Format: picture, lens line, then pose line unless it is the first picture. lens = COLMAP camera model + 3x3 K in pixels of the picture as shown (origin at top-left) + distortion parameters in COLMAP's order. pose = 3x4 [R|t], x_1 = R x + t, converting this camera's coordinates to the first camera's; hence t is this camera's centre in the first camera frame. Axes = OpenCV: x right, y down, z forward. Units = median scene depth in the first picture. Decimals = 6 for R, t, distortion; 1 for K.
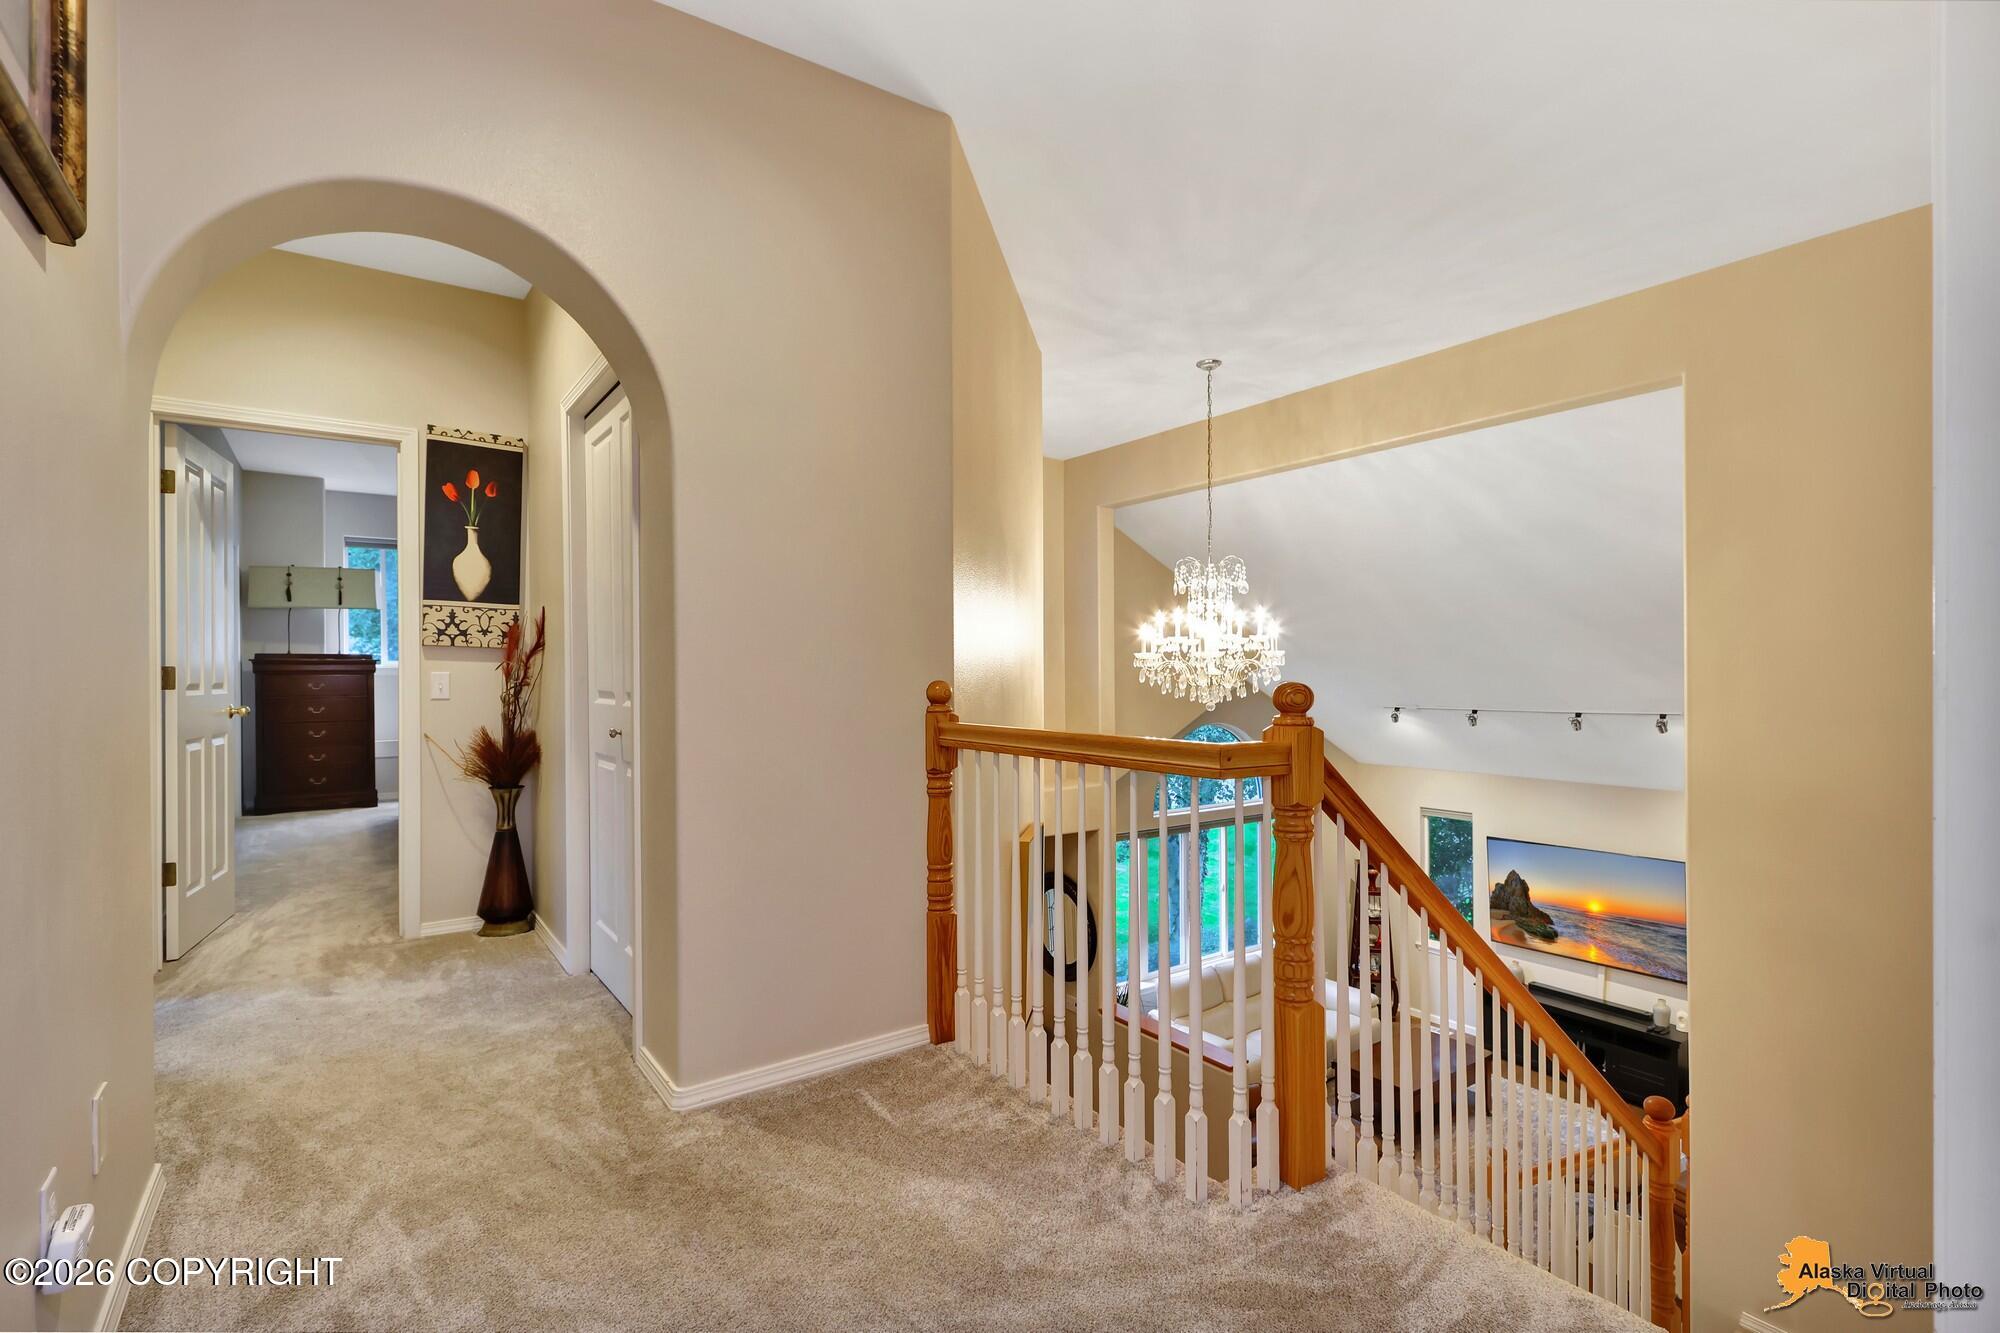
lens RADIAL K [[957.9, 0, 988.2], [0, 957.9, 678.1], [0, 0, 1]] dist [0.000978, 0.000174]
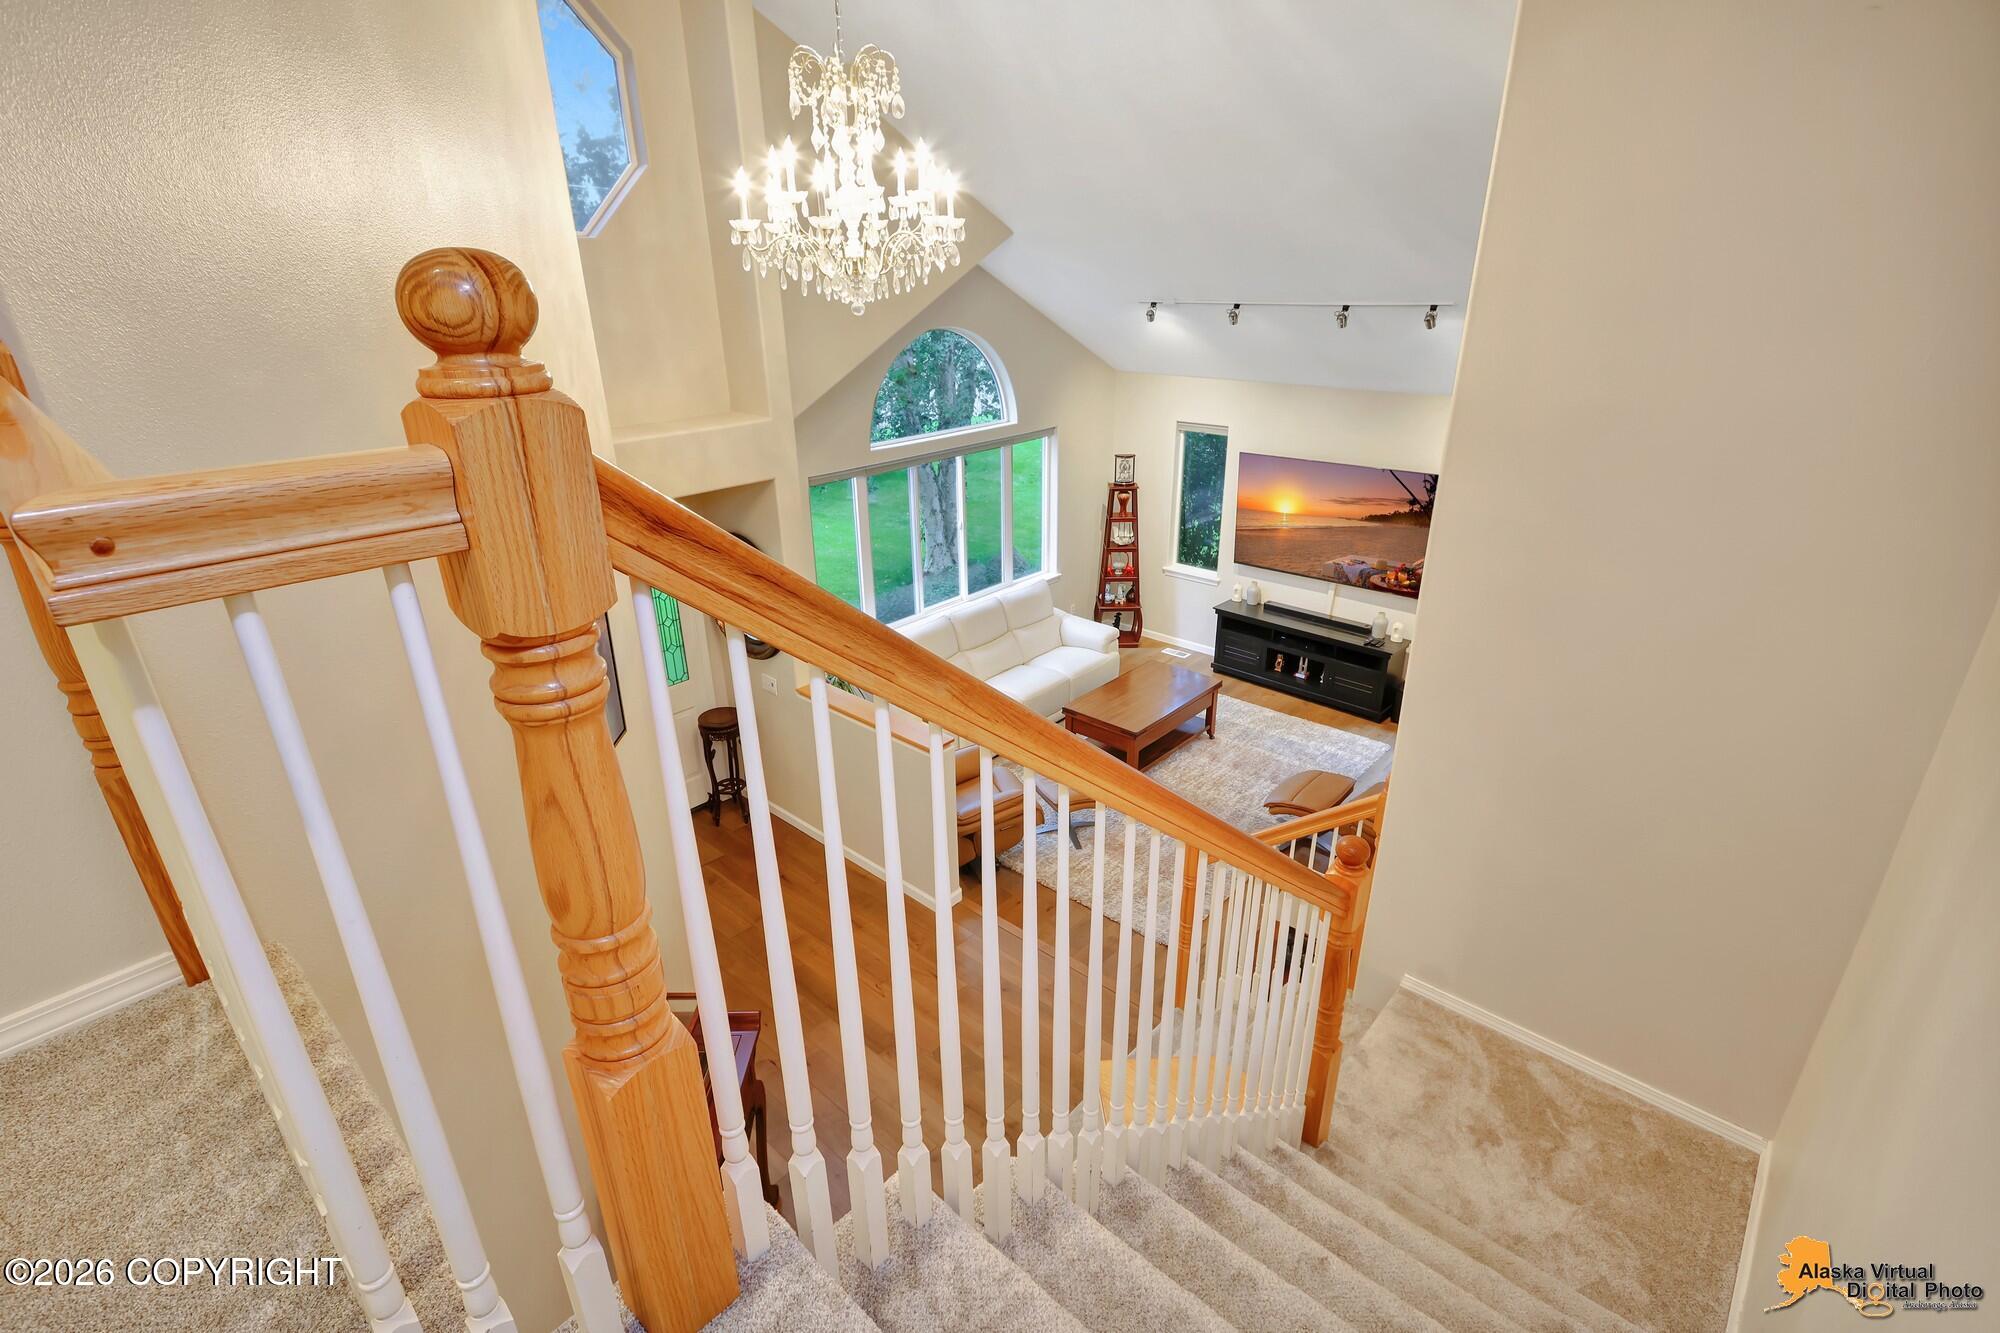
lens RADIAL K [[920.7, 0, 1026.1], [0, 920.7, 689.1], [0, 0, 1]] dist [0.015986, -0.000113]
pose [[0.972892, -0.104336, 0.206387, 0.132685], [0.009922, 0.910453, 0.413494, 0.003828], [-0.231048, -0.400237, 0.886807, 0.198183]]
